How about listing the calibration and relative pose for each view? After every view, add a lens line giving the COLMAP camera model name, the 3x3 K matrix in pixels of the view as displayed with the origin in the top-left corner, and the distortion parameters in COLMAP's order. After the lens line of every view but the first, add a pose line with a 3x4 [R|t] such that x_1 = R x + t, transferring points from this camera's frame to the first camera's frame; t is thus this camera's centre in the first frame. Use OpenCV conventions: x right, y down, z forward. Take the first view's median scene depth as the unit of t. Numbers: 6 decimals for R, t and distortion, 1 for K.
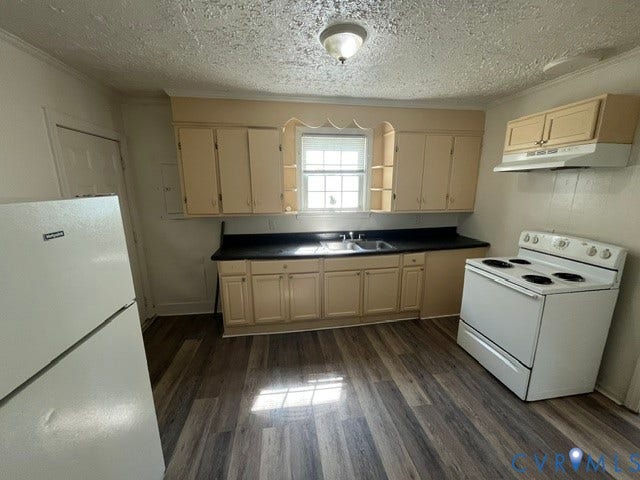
lens RADIAL K [[256.0, 0, 321.1], [0, 256.0, 241.4], [0, 0, 1]] dist [-0.006327, -0.000195]
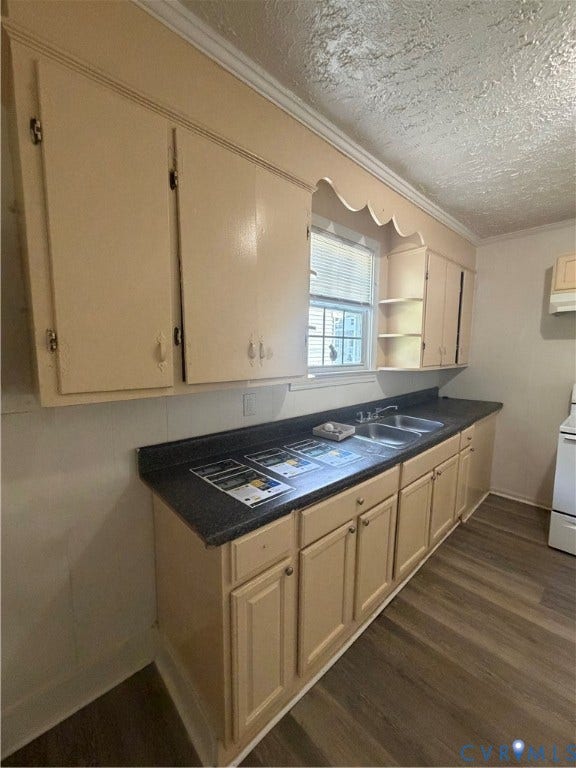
lens RADIAL K [[307.3, 0, 286.8], [0, 307.3, 383.5], [0, 0, 1]] dist [-0.006327, -0.000195]
pose [[0.830260, -0.054023, 0.554752, -0.480057], [0.107450, 0.992136, -0.064196, -0.070363], [-0.546921, 0.112908, 0.829535, 0.582098]]
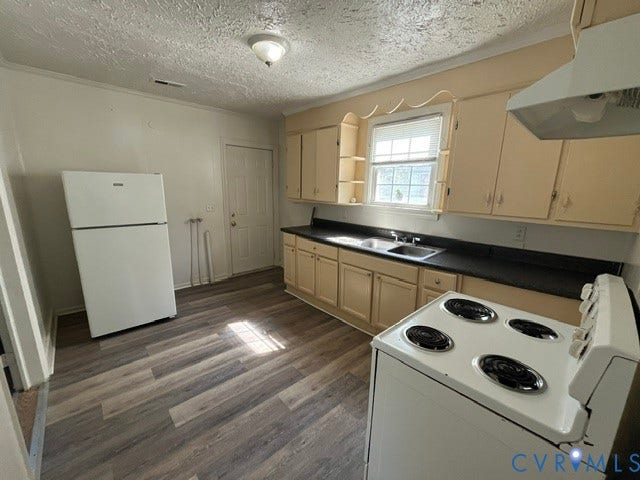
lens RADIAL K [[256.0, 0, 318.5], [0, 256.0, 241.7], [0, 0, 1]] dist [-0.006327, -0.000195]
pose [[0.564542, 0.189744, -0.803299, 0.726954], [-0.198203, 0.975907, 0.091222, -0.032302], [0.801254, 0.107718, 0.588548, 0.315309]]
